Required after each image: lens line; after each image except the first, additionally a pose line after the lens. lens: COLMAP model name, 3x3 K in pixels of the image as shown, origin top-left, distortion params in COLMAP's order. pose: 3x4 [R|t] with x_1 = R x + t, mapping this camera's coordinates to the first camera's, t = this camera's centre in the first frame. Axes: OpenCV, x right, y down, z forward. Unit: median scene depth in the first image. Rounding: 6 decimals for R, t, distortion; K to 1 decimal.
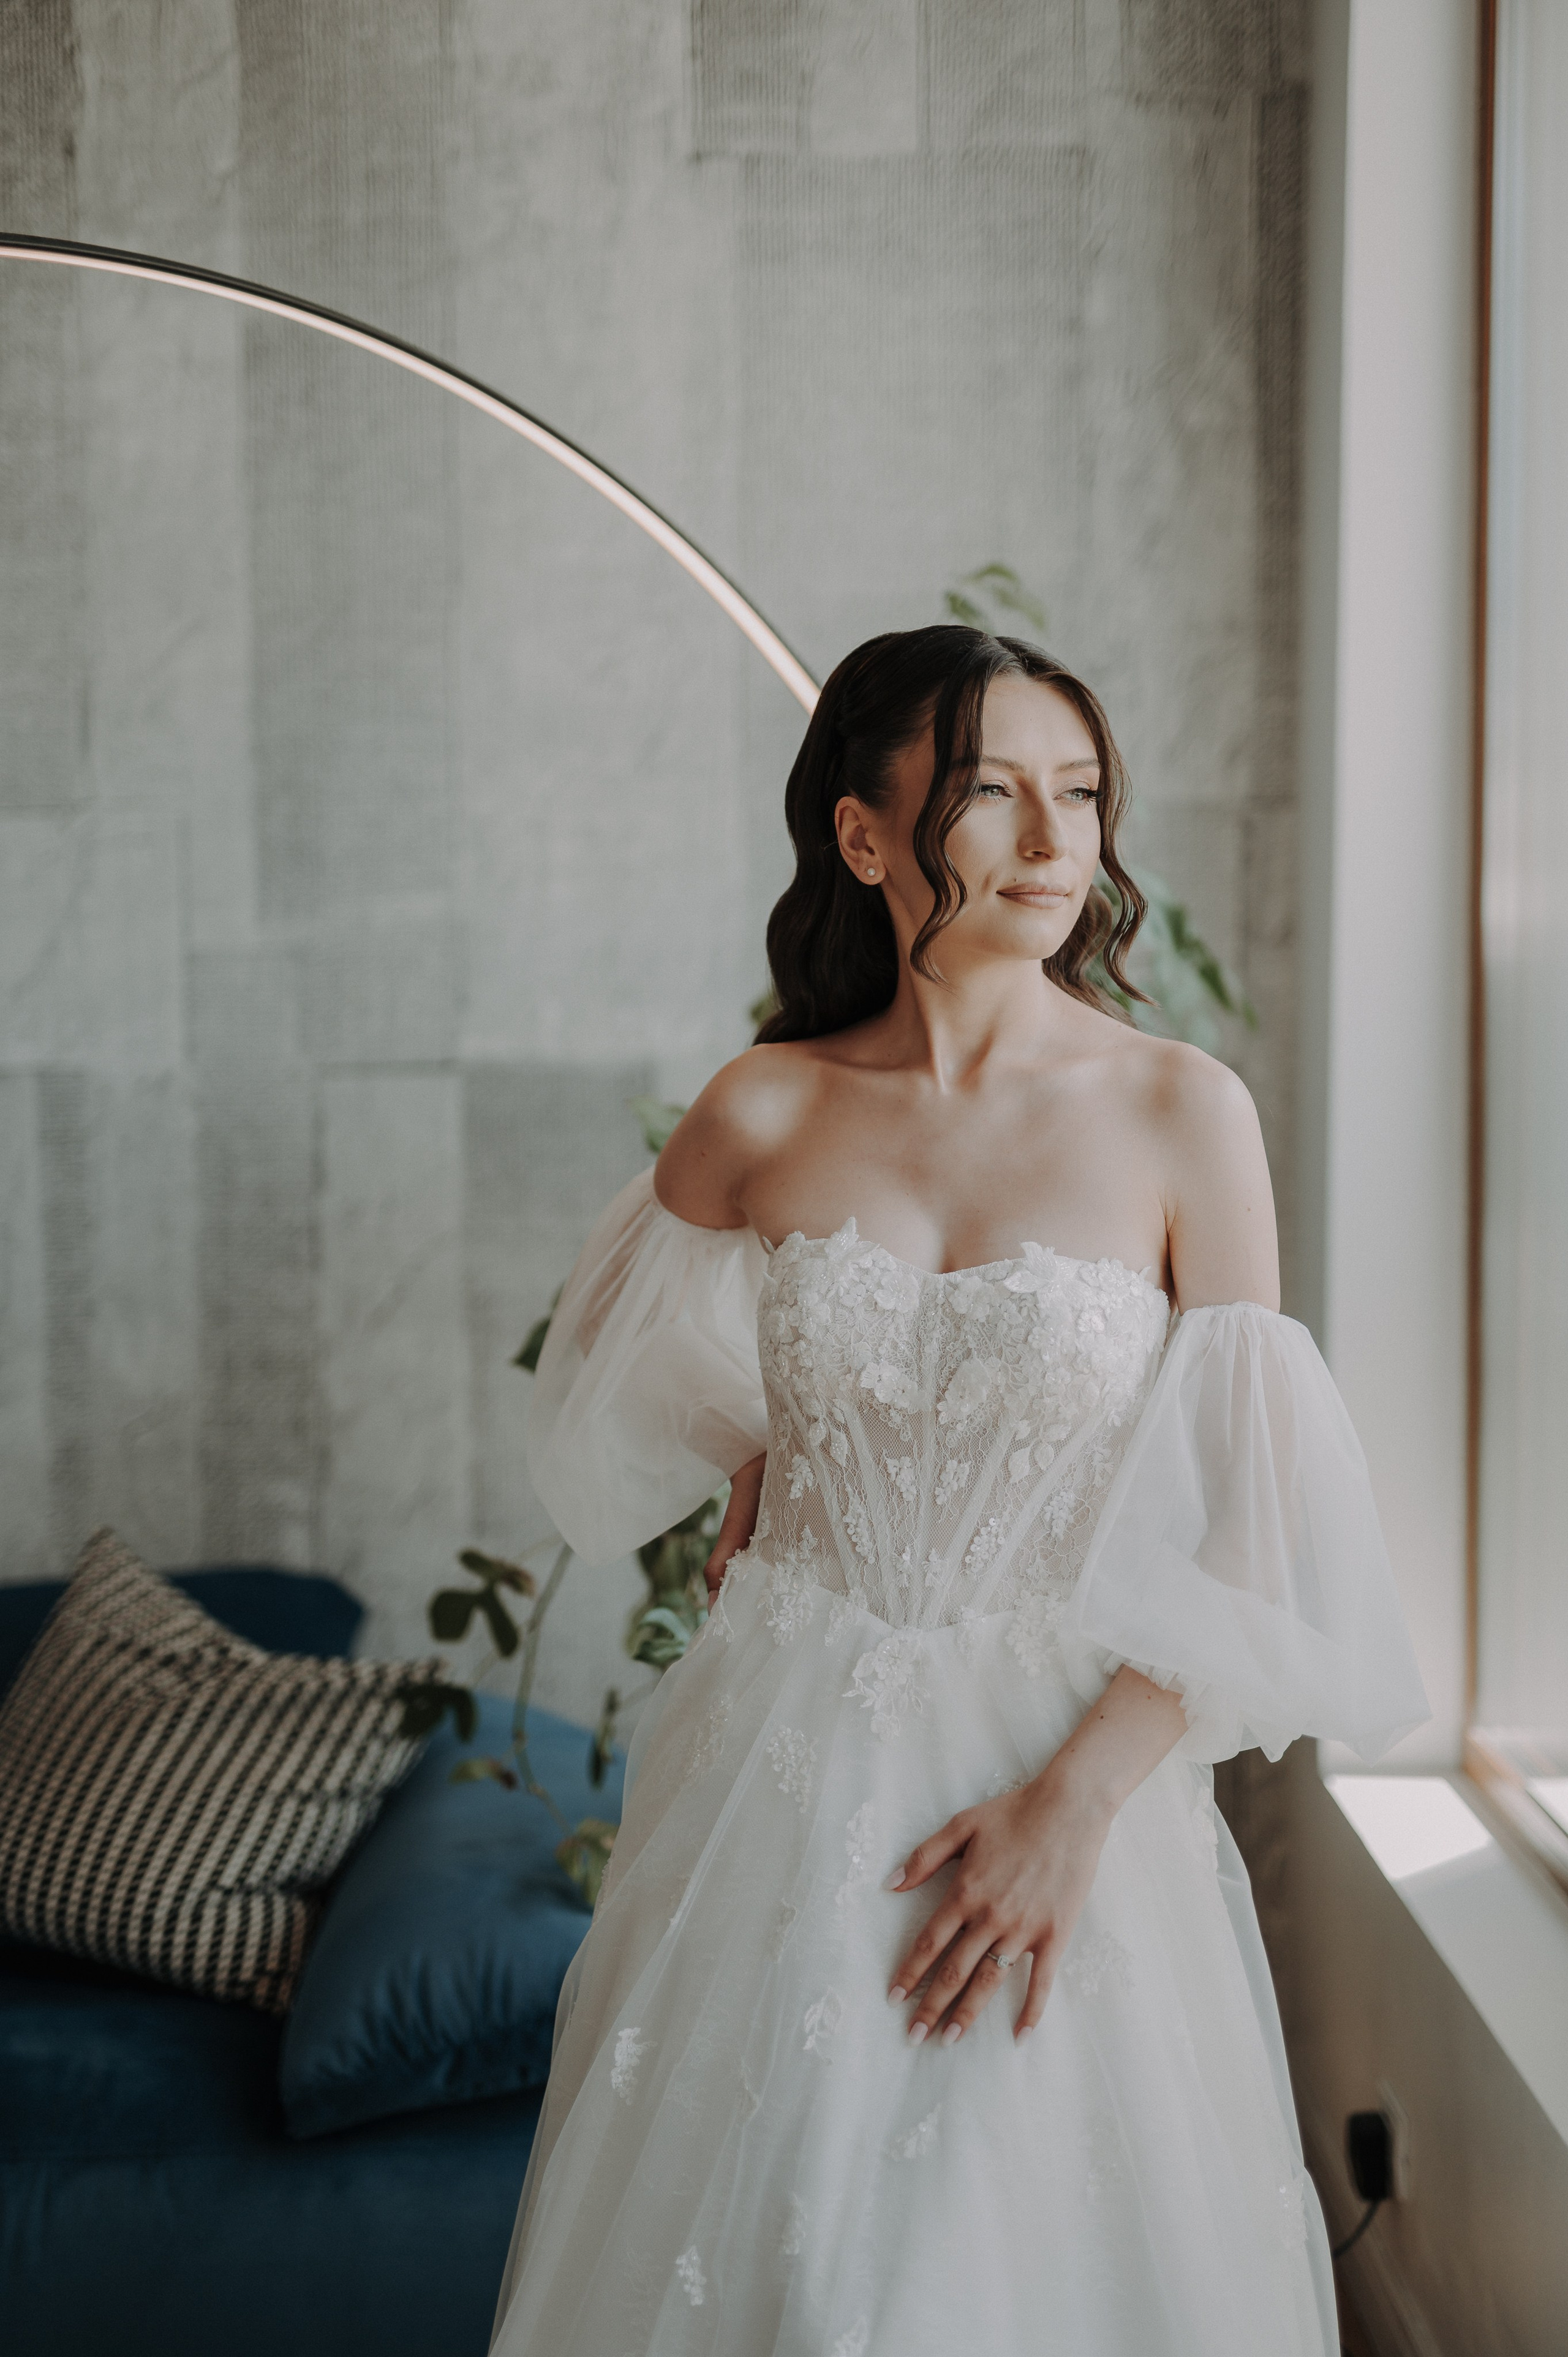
lens RADIAL K [[3423.8, 0, 796.5], [0, 3423.8, 1178.9], [0, 0, 1]] dist [-0.011389, -0.347325]
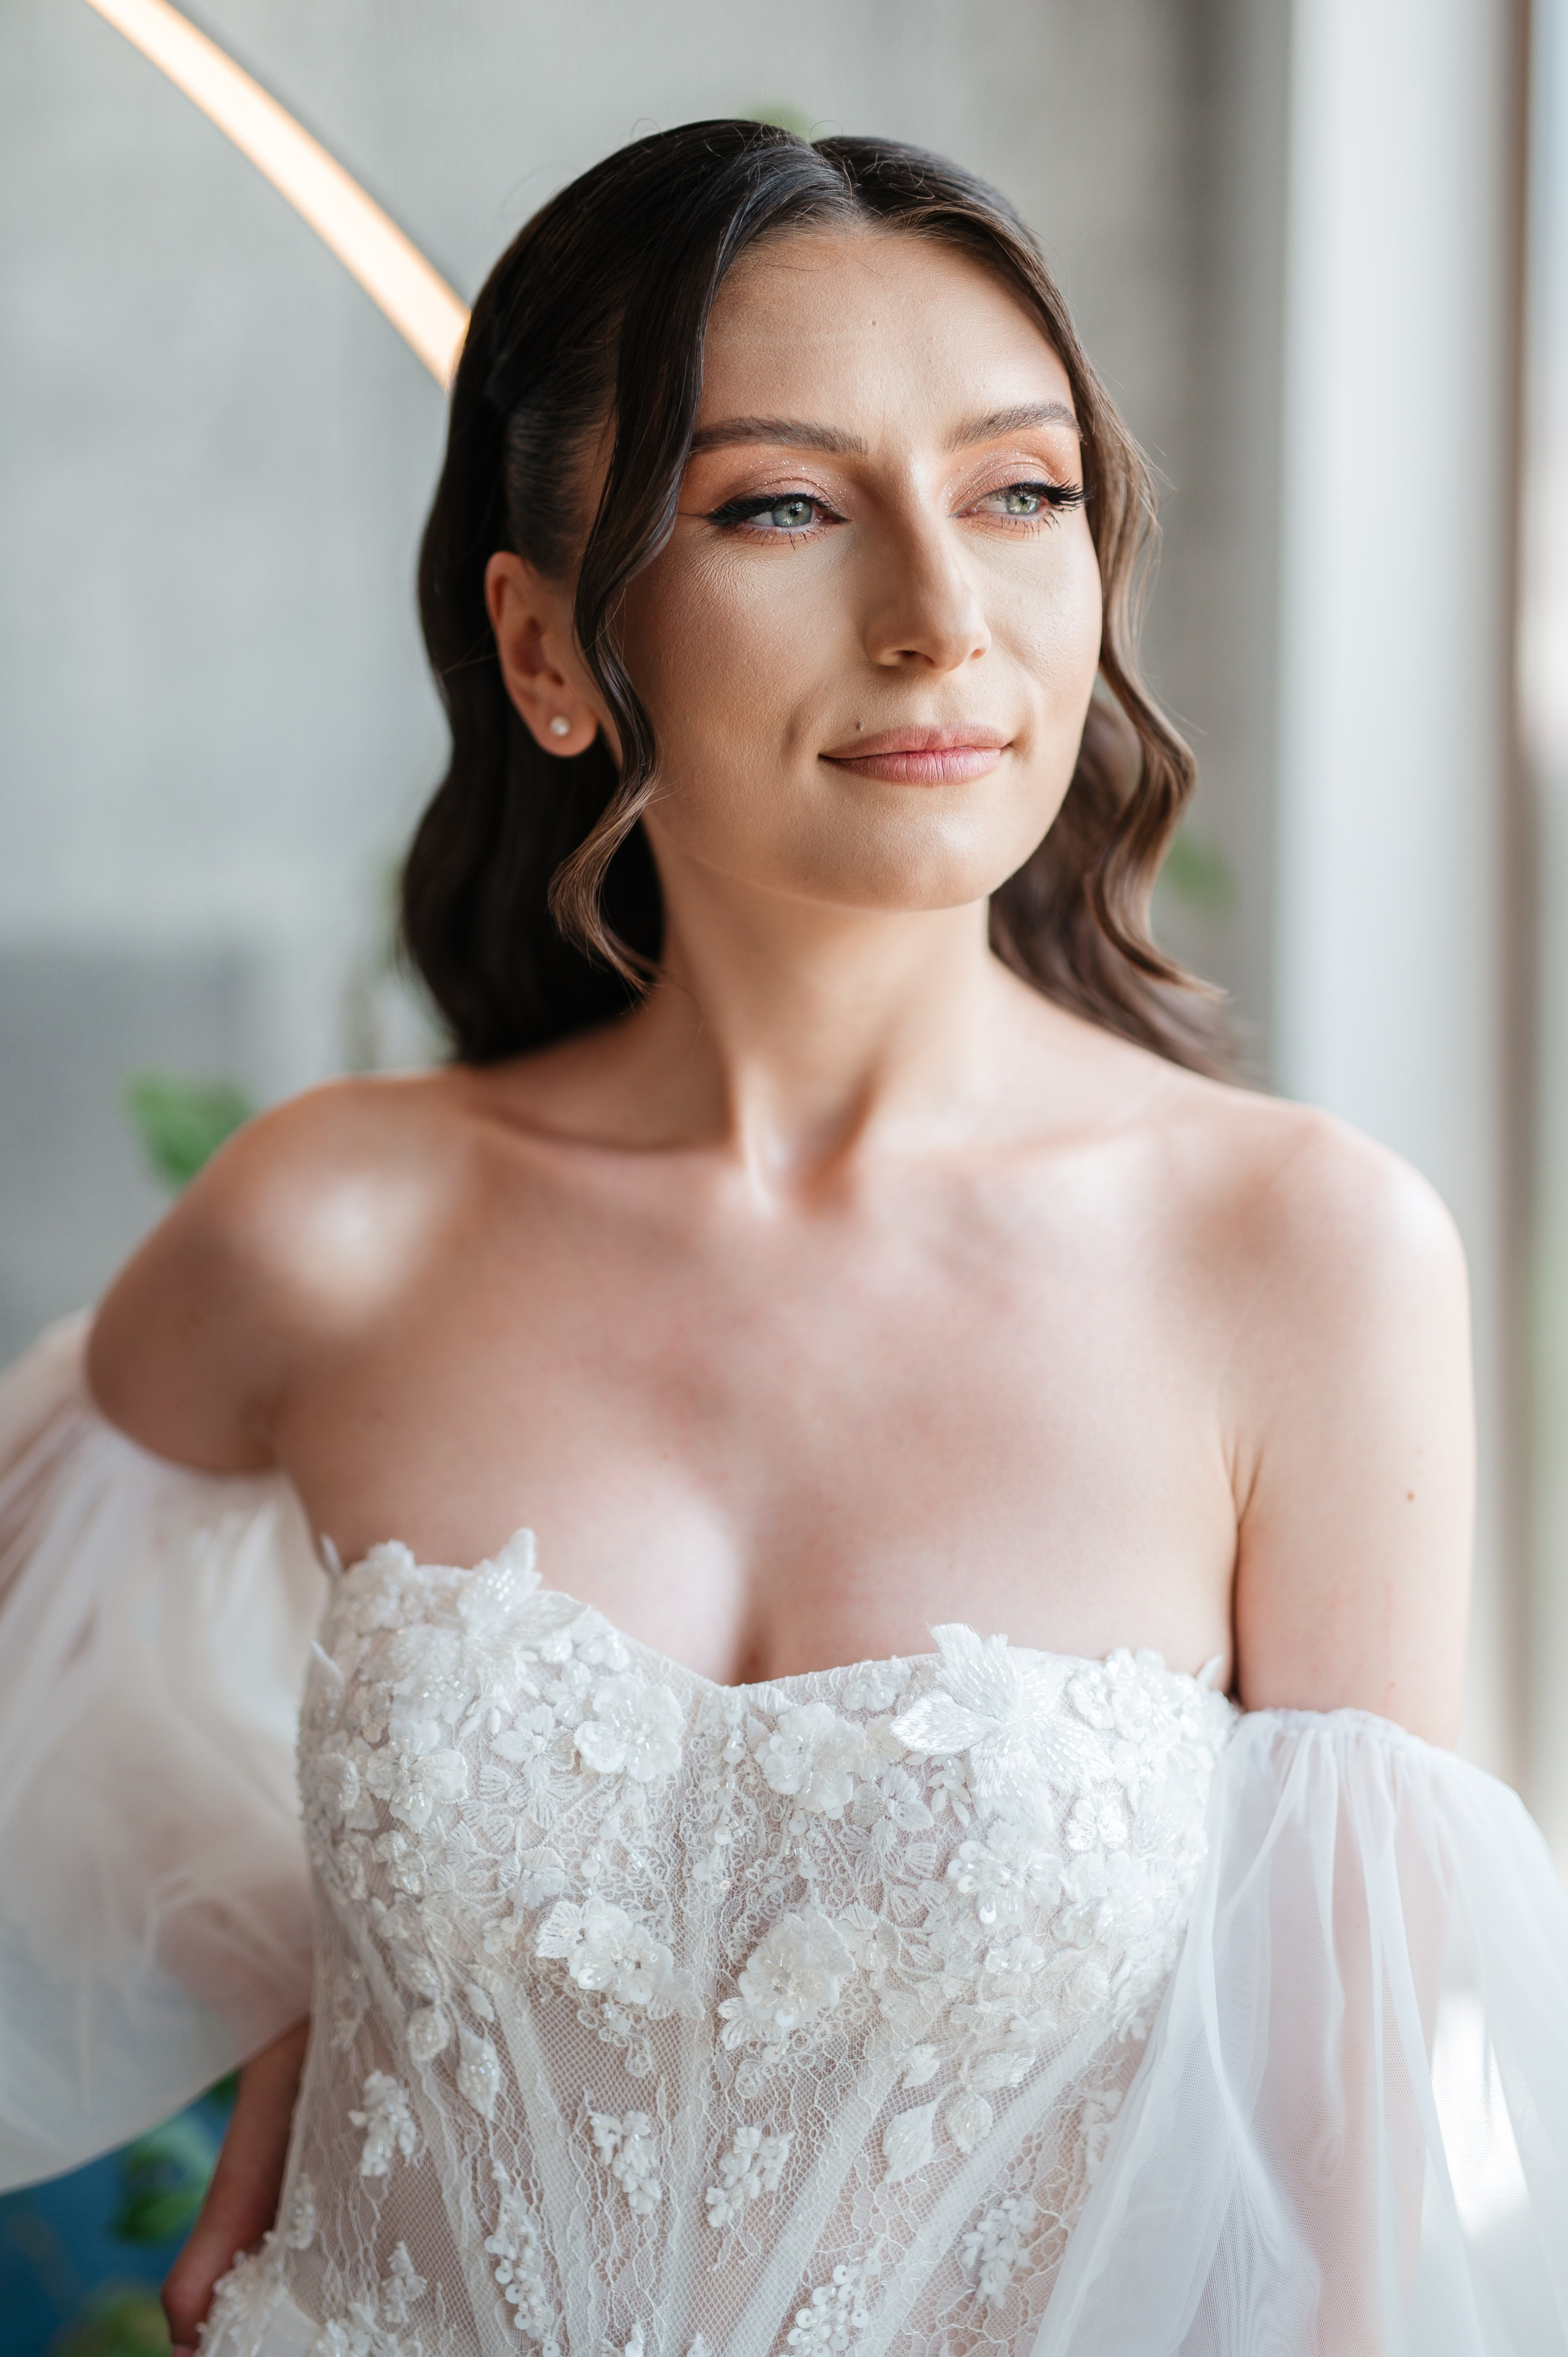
lens RADIAL K [[3423.8, 0, 796.5], [0, 3423.8, 1178.9], [0, 0, 1]] dist [-0.011389, -0.347325]
pose [[0.994904, 0.026385, 0.097308, 0.007397], [-0.035274, 0.995245, 0.090793, -0.071415], [-0.094450, -0.093763, 0.991104, 0.594006]]
